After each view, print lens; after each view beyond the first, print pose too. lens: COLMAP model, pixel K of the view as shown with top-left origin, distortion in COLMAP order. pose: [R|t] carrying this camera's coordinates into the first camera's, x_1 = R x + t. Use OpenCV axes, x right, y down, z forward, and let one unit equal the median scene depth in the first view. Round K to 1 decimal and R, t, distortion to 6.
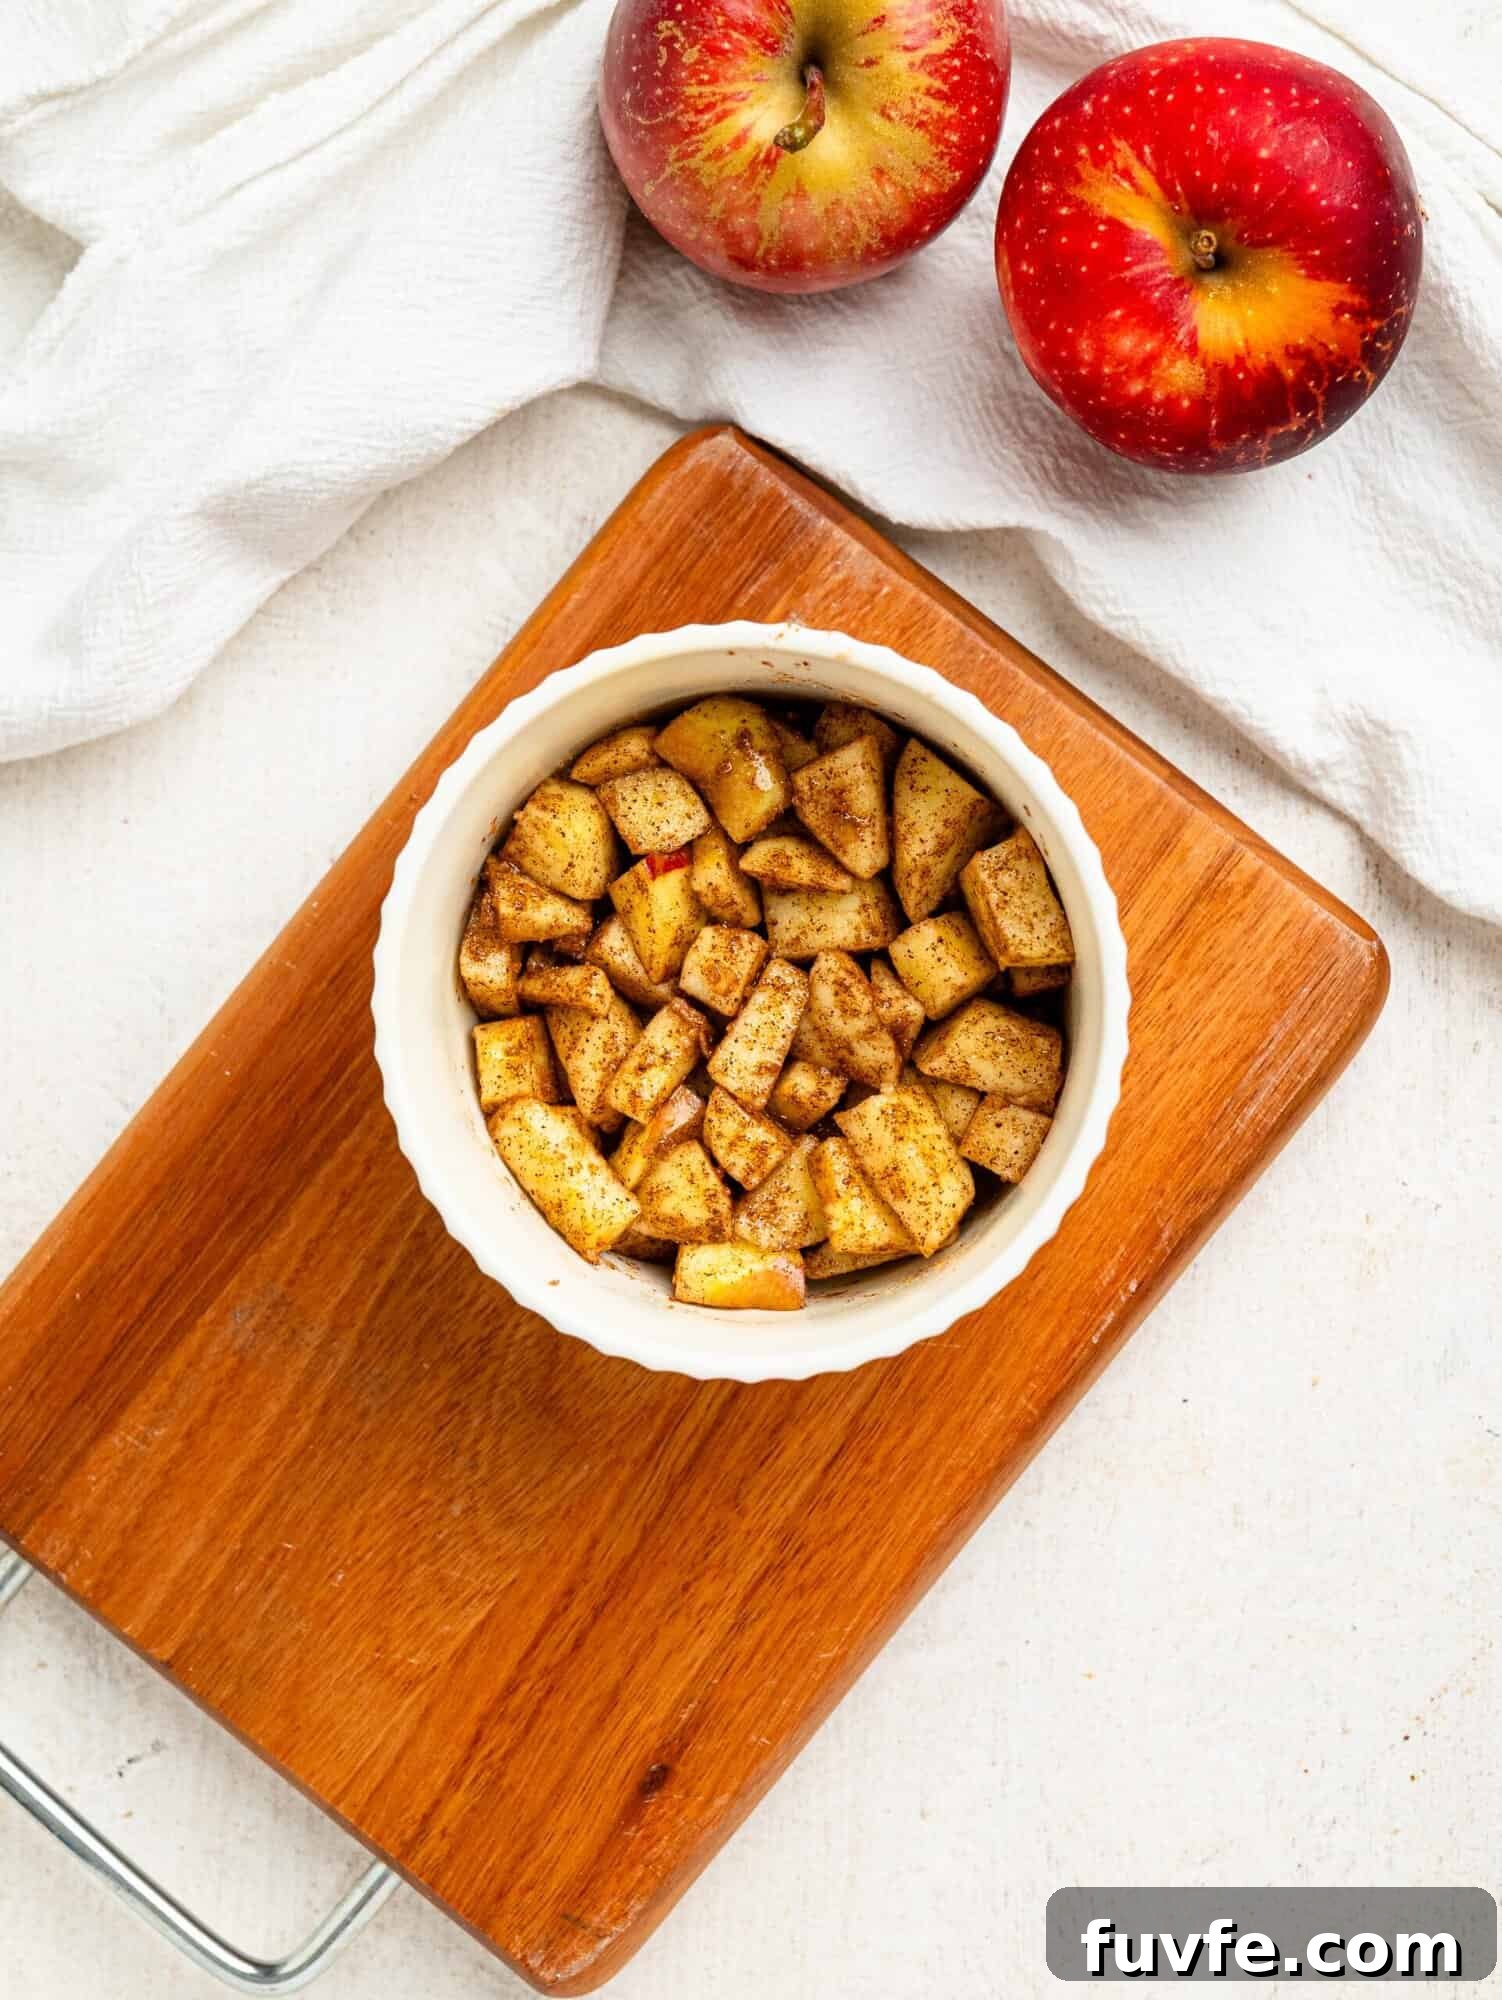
lens RADIAL K [[4671.2, 0, 718.8], [0, 4671.2, 1038.6], [0, 0, 1]] dist [0.129070, 0.000000]
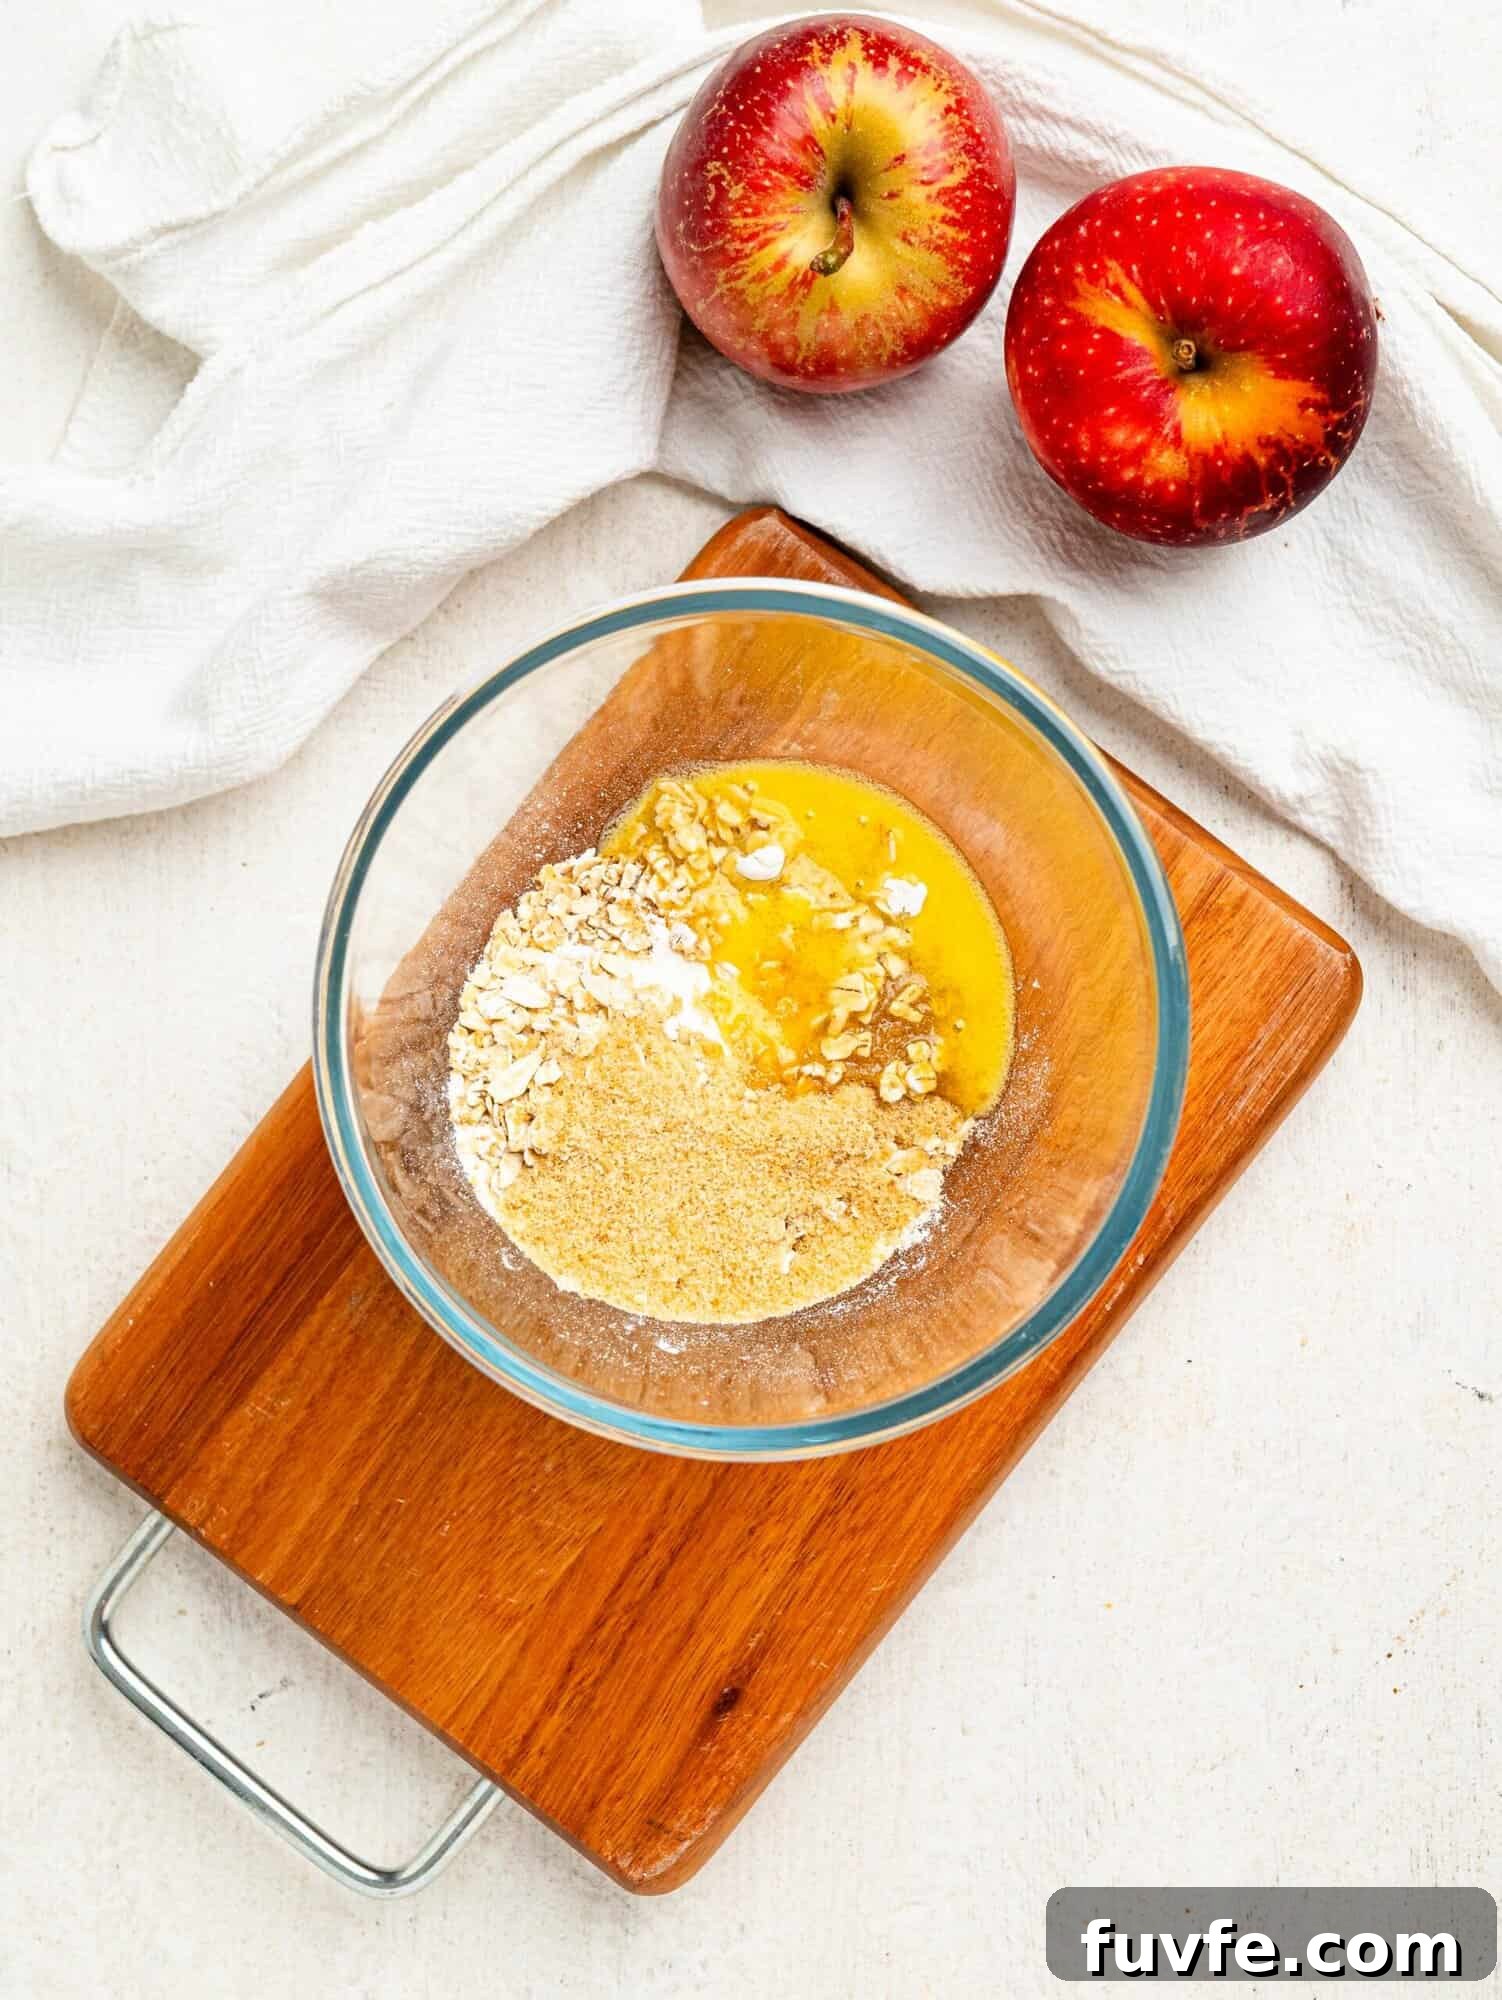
lens RADIAL K [[4671.2, 0, 794.2], [0, 4671.2, 1041.7], [0, 0, 1]] dist [0.129070, 0.000000]
pose [[0.999855, -0.015537, 0.006970, -0.002799], [0.015558, 0.999875, -0.002865, 0.001843], [-0.006925, 0.002973, 0.999972, -0.135516]]
